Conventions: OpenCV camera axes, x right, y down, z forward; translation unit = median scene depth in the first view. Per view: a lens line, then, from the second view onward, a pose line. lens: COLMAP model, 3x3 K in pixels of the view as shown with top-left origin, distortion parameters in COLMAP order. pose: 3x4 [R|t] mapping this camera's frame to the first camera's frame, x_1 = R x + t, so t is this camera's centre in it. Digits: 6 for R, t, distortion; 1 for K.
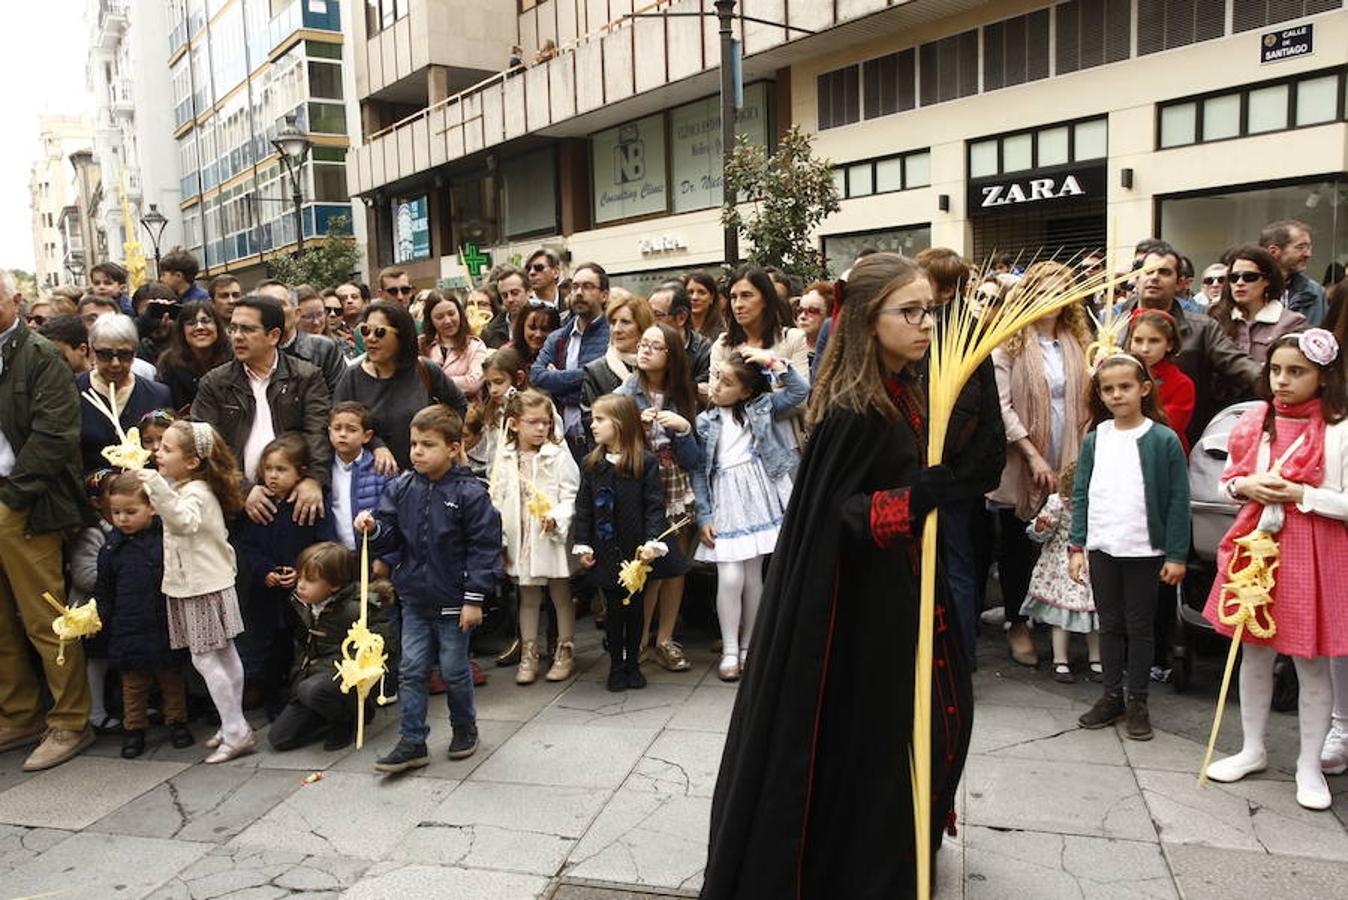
lens RADIAL K [[1080.4, 0, 672.7], [0, 1080.4, 458.4], [0, 0, 1]] dist [-0.037738, 0.044030]
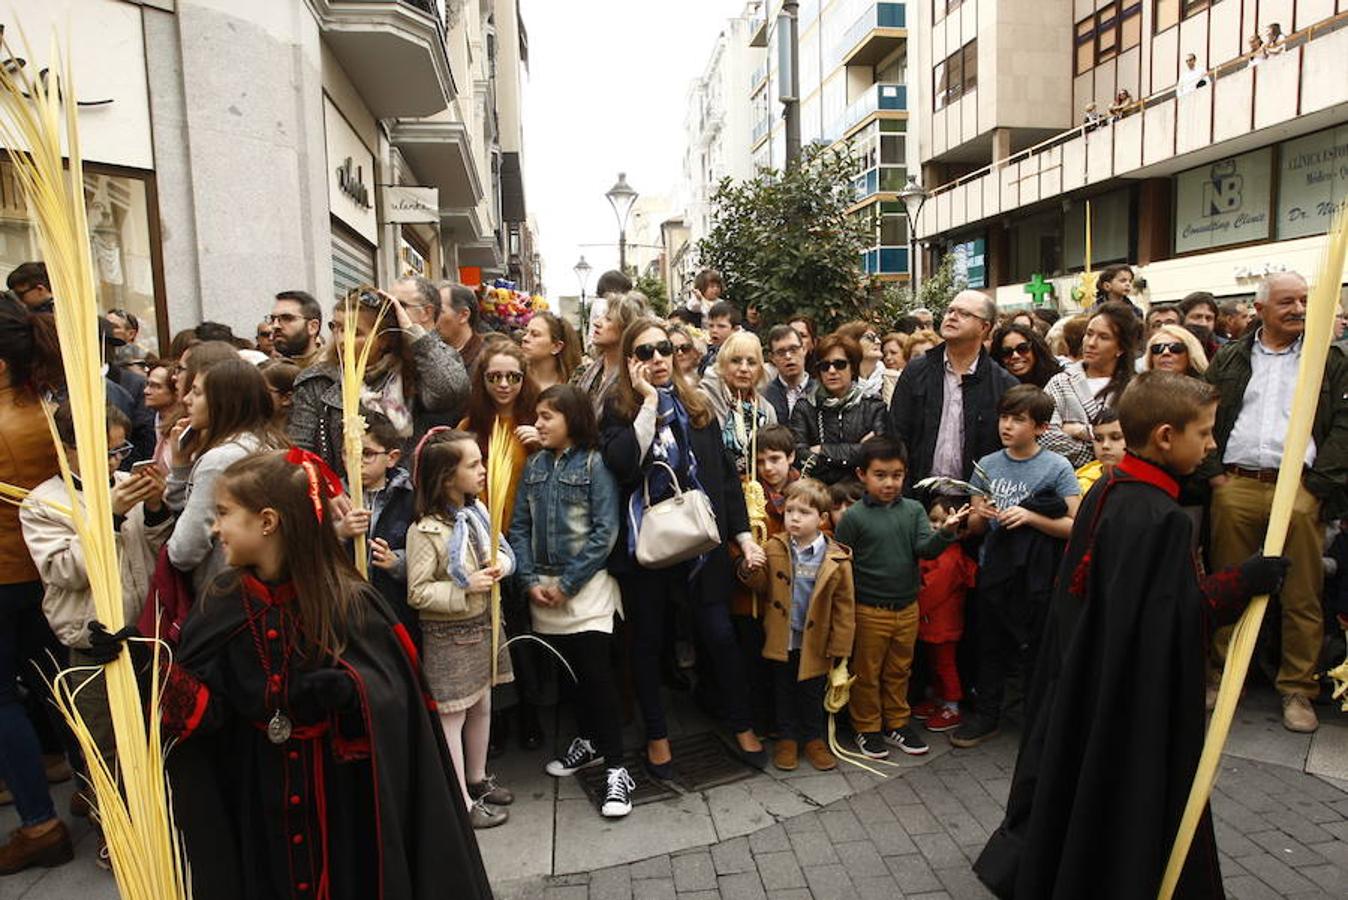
lens RADIAL K [[863.9, 0, 671.9], [0, 863.9, 459.6], [0, 0, 1]] dist [-0.060970, 0.036501]
pose [[0.895672, 0.057835, -0.440938, -0.138801], [-0.054261, 0.998312, 0.020722, 0.005342], [0.441392, 0.005365, 0.897298, -0.015729]]
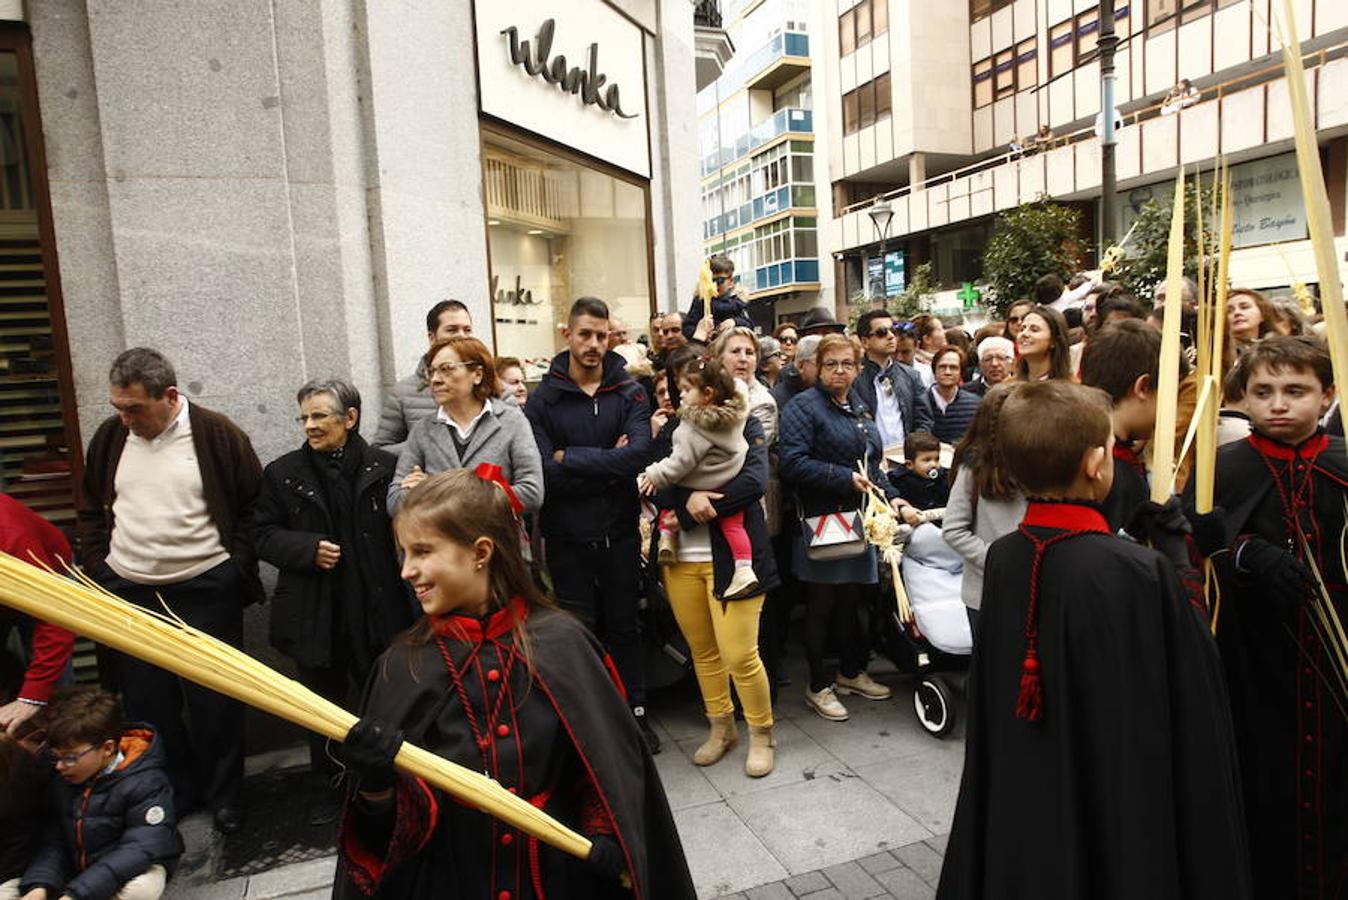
lens RADIAL K [[863.9, 0, 664.9], [0, 863.9, 463.0], [0, 0, 1]] dist [-0.060970, 0.036501]
pose [[0.968539, 0.013180, -0.248513, -0.324723], [-0.012694, 0.999913, 0.003556, 0.029667], [0.248538, -0.000289, 0.968622, -0.146423]]
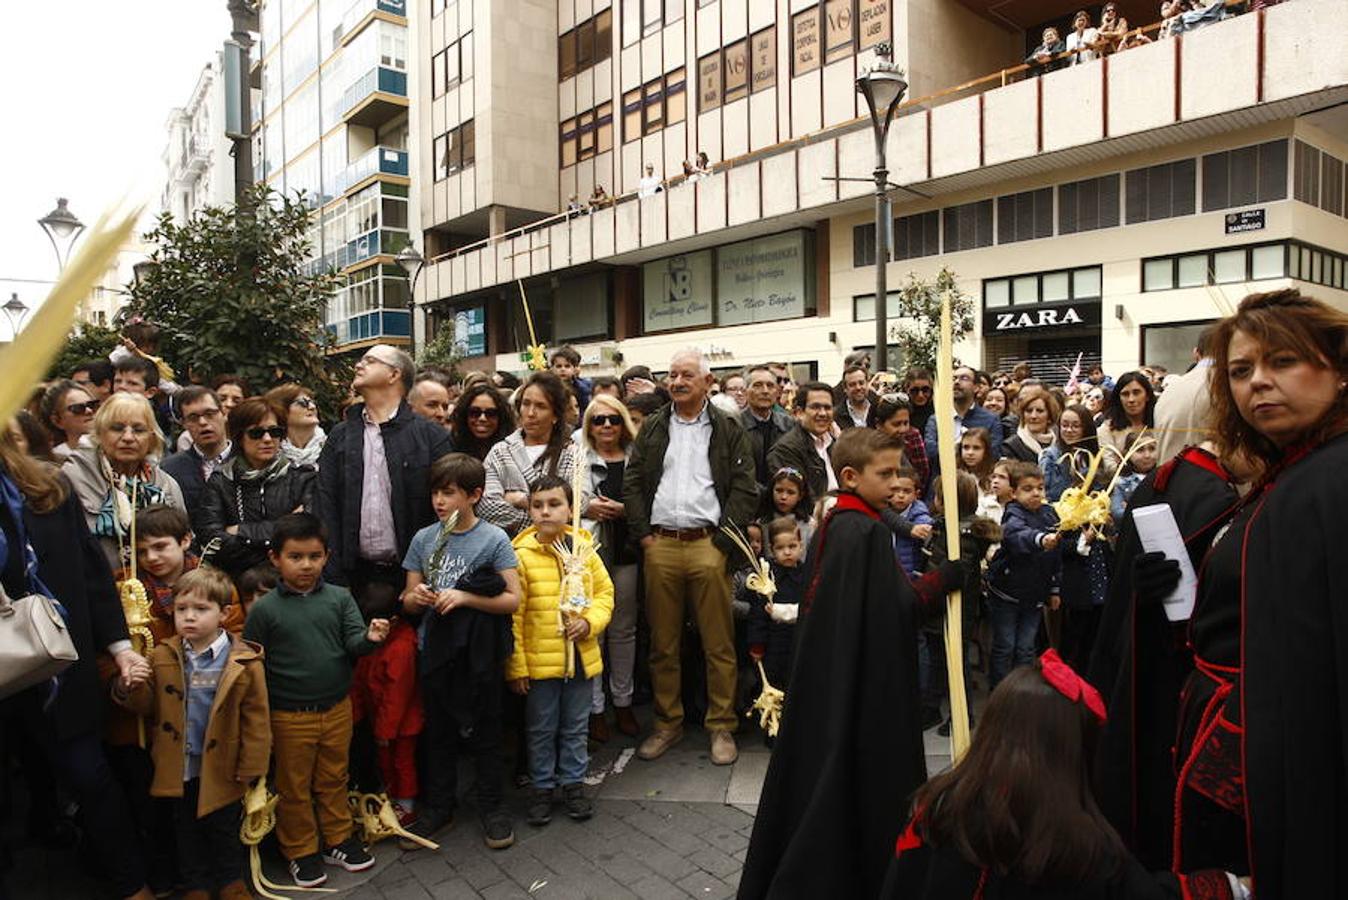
lens RADIAL K [[863.9, 0, 675.9], [0, 863.9, 450.1], [0, 0, 1]] dist [-0.060970, 0.036501]
pose [[0.995641, 0.016092, 0.091865, -0.125376], [-0.008622, 0.996666, -0.081137, 0.002409], [-0.092865, 0.079992, 0.992460, 0.000427]]
